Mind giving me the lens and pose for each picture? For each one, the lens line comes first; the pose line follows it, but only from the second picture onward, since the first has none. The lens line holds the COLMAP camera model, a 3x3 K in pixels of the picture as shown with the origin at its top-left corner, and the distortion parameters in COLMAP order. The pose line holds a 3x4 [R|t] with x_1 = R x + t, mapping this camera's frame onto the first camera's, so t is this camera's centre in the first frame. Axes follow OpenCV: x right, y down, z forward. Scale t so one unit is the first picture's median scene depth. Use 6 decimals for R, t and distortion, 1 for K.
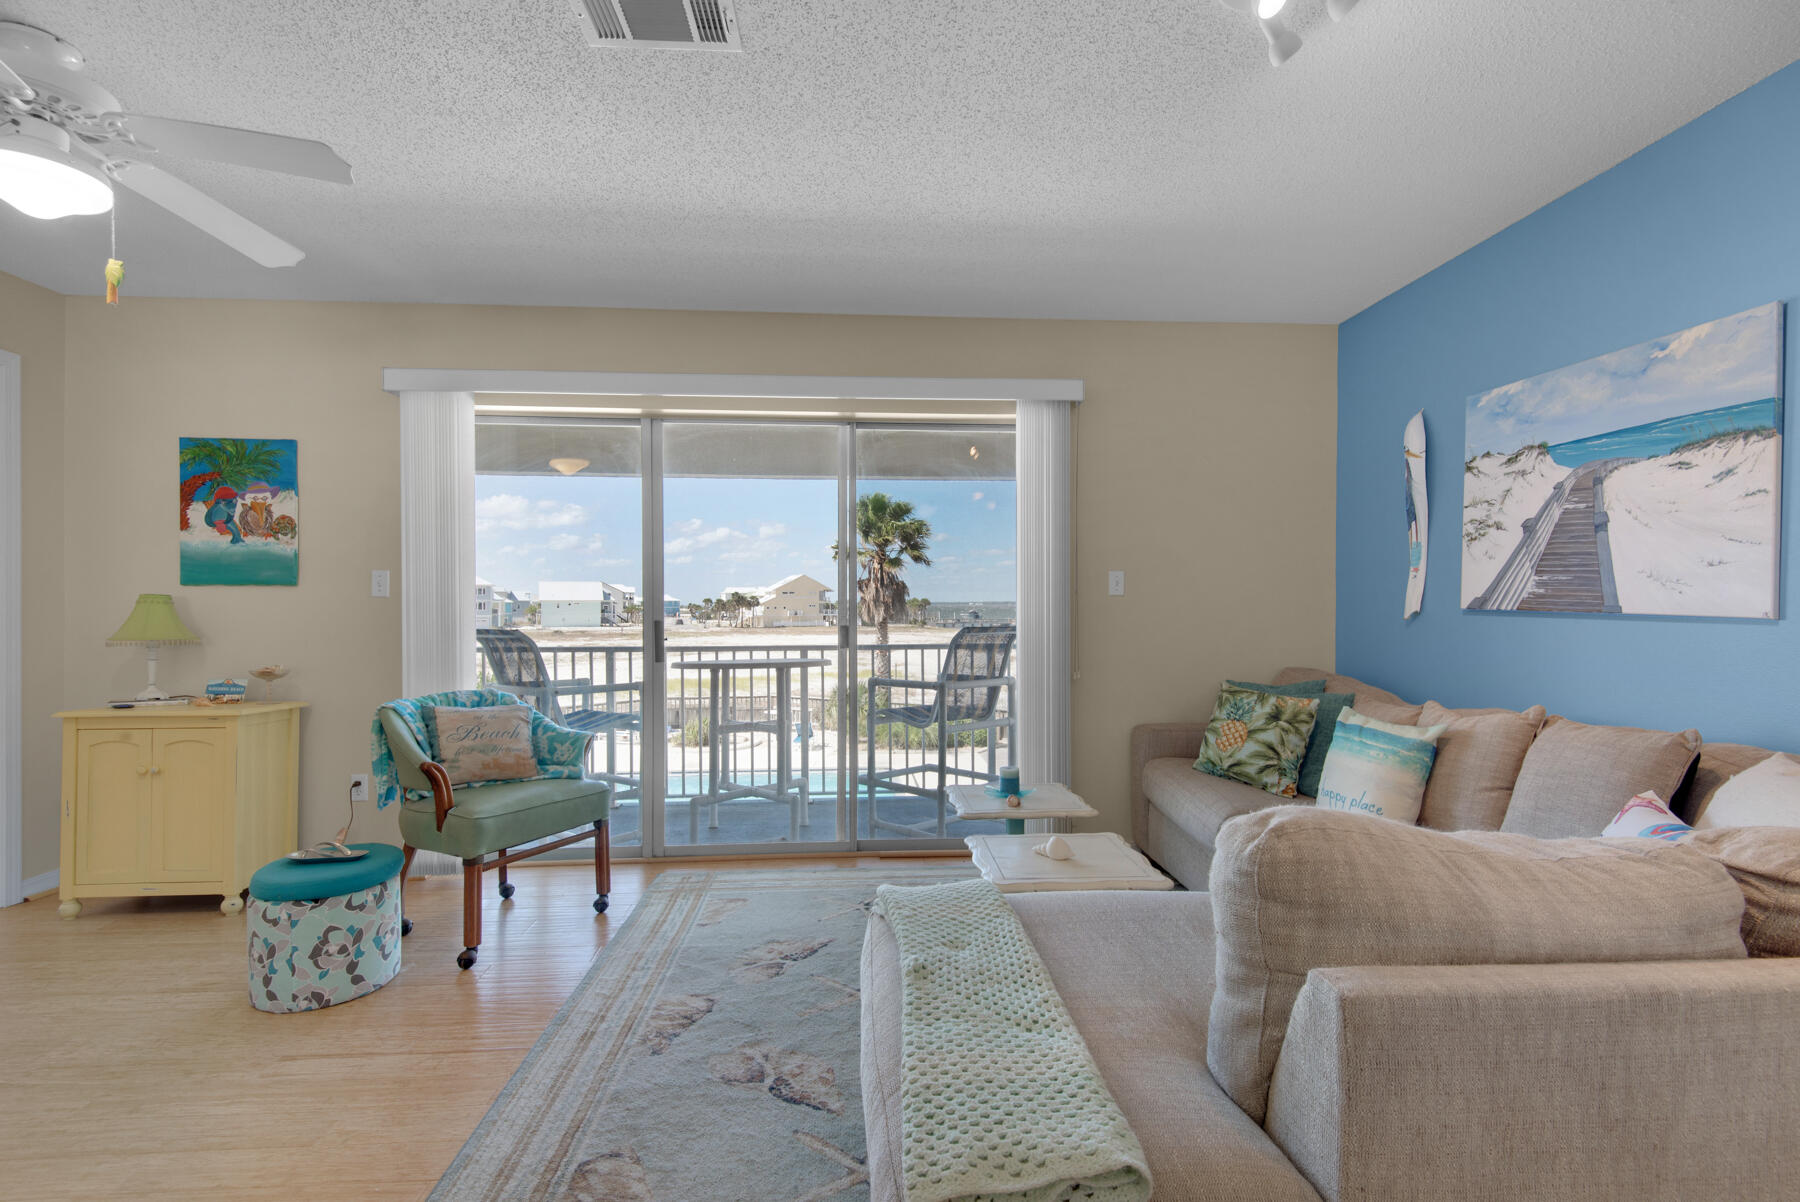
lens RADIAL K [[825.0, 0, 892.9], [0, 825.0, 612.2], [0, 0, 1]] dist [0.024859, -0.017015]
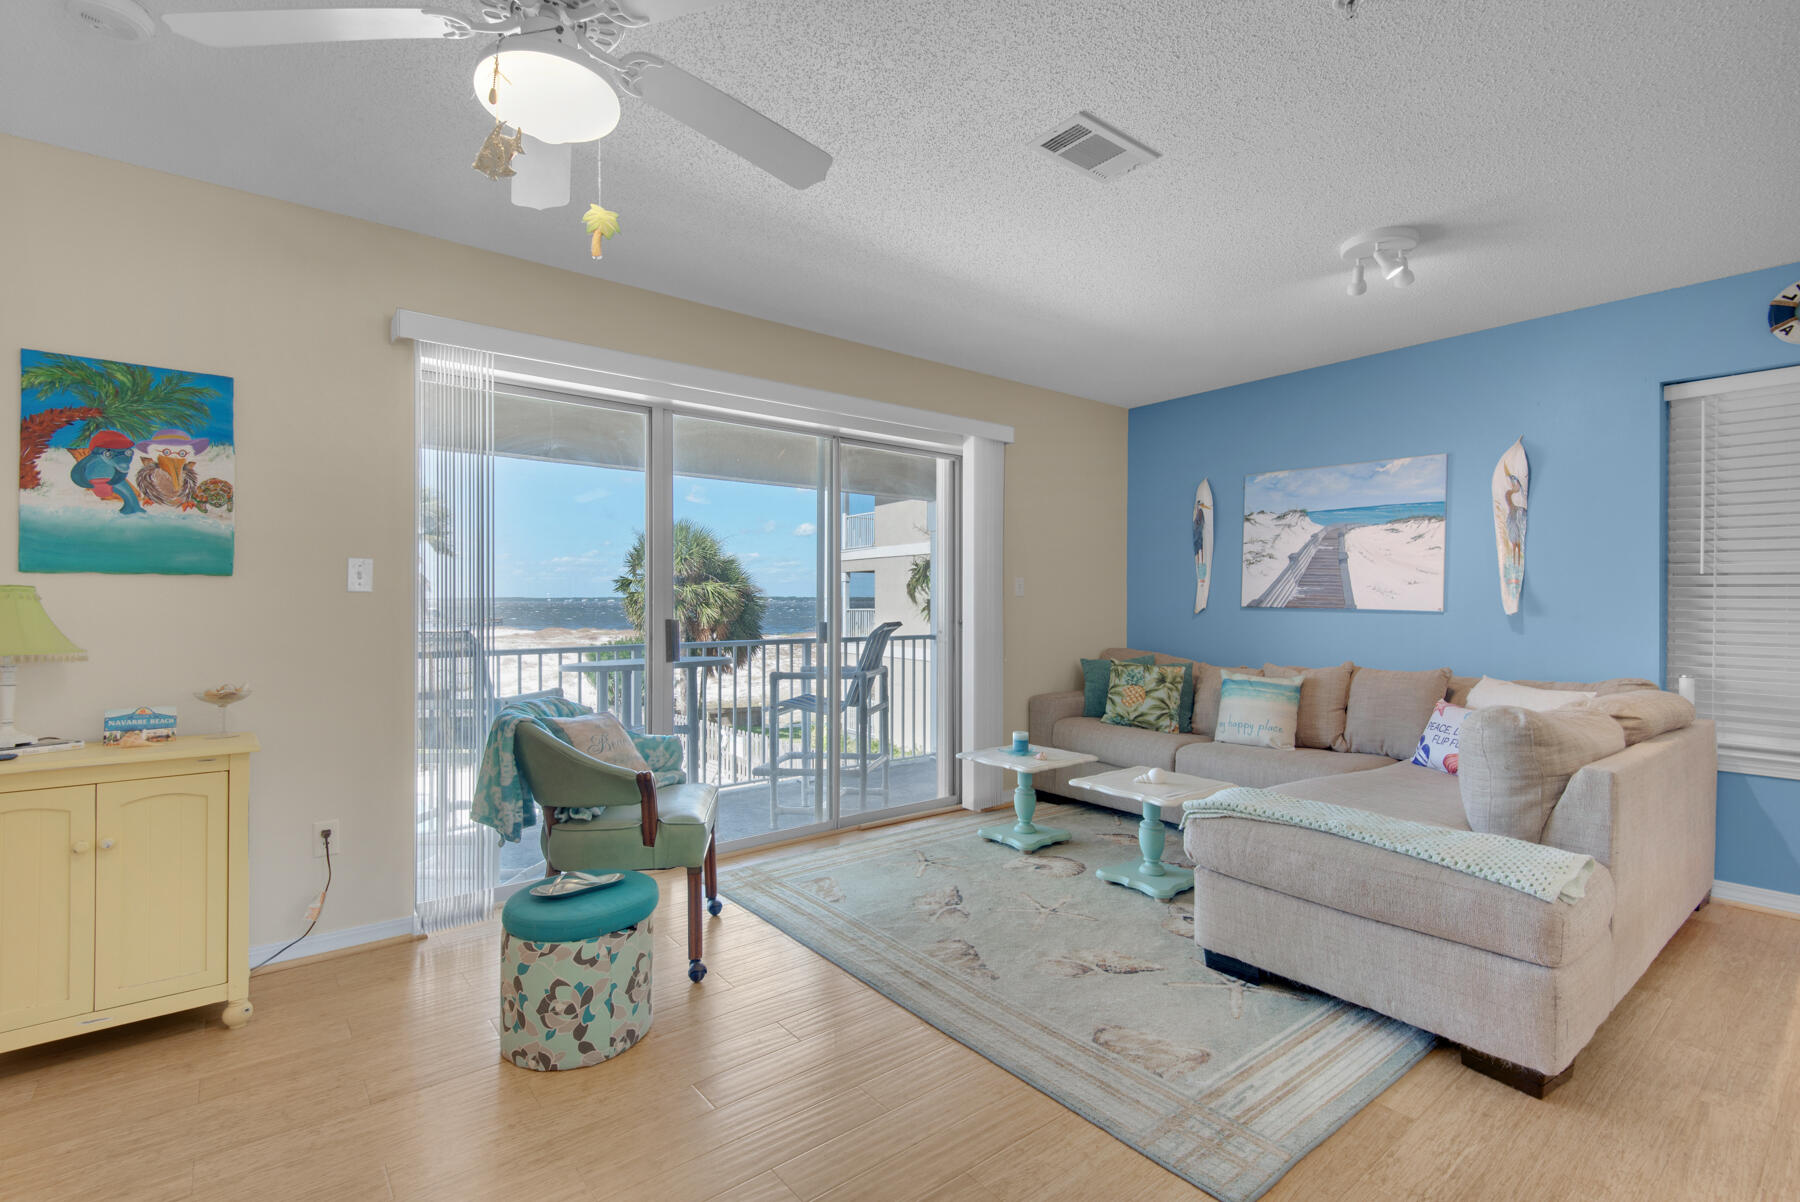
lens RADIAL K [[825.0, 0, 894.6], [0, 825.0, 608.1], [0, 0, 1]] dist [0.024859, -0.017015]
pose [[0.821090, -0.001638, 0.570796, -0.736889], [0.002238, 0.999997, -0.000350, -0.002009], [-0.570794, 0.001565, 0.821092, 0.068410]]
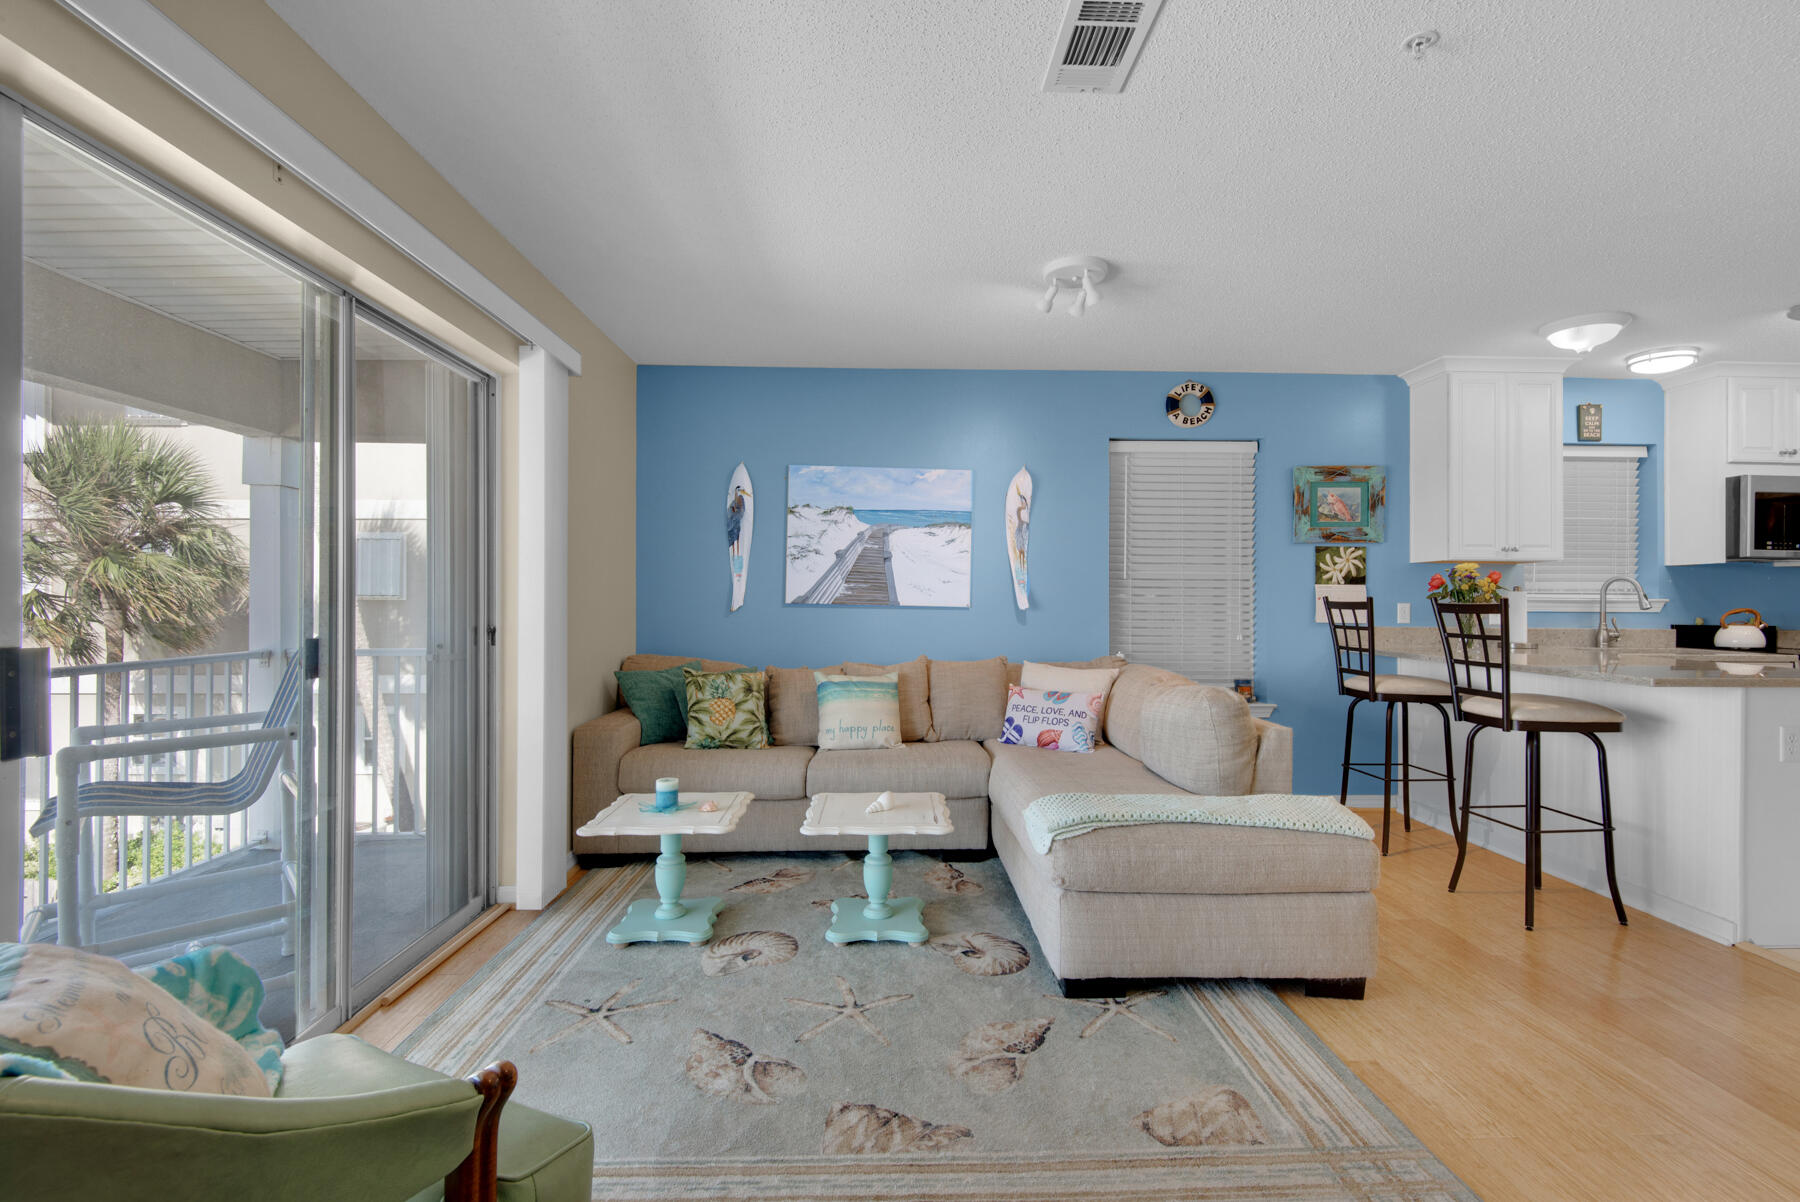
lens RADIAL K [[825.0, 0, 914.1], [0, 825.0, 593.3], [0, 0, 1]] dist [0.024859, -0.017015]
pose [[0.016190, 0.004682, 0.999858, -0.774180], [0.006314, 0.999969, -0.004784, -0.013027], [-0.999849, 0.006391, 0.016160, 0.704114]]
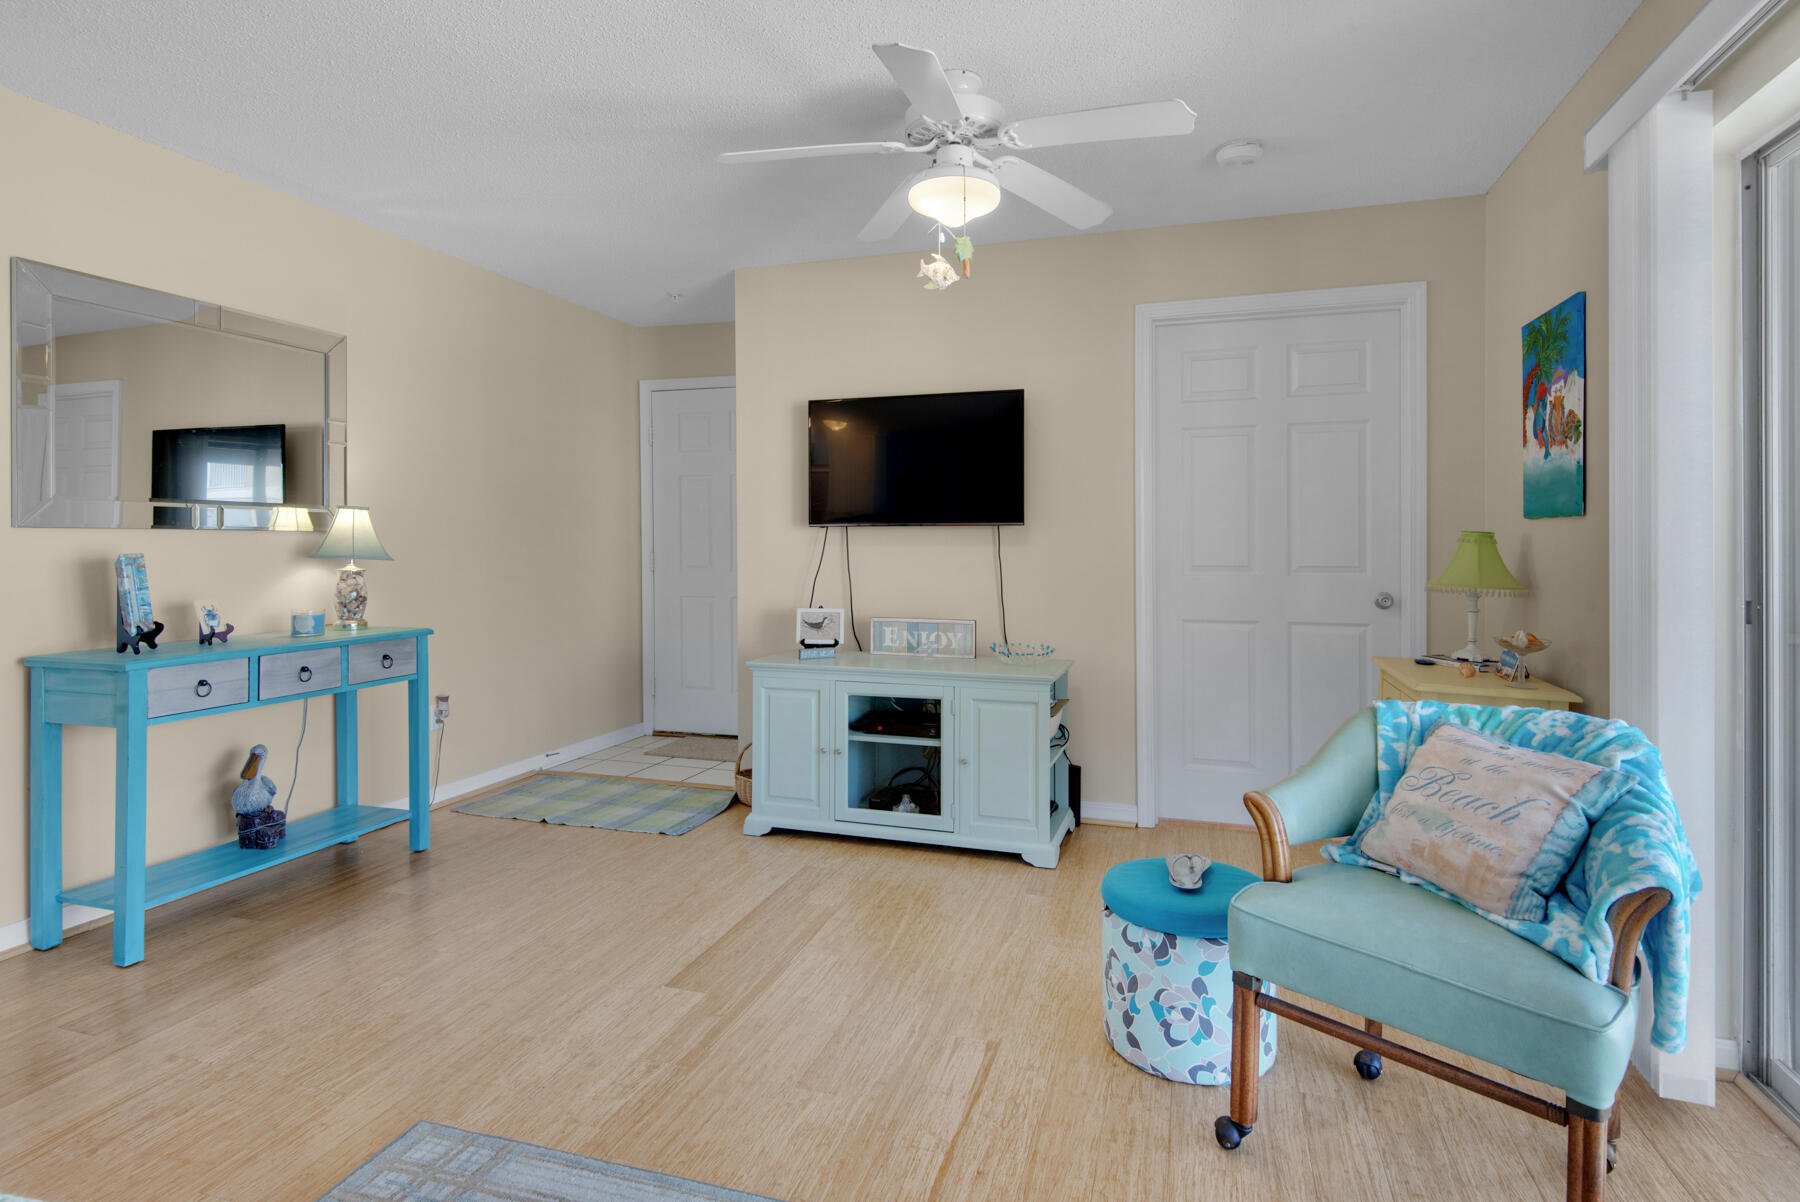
lens RADIAL K [[930.3, 0, 914.8], [0, 930.3, 545.4], [0, 0, 1]] dist [0.016497, -0.000742]
pose [[-0.351454, 0.002646, -0.936201, 0.170503], [-0.010500, 0.999922, 0.006768, -0.008685], [0.936146, 0.012209, -0.351399, 0.865098]]
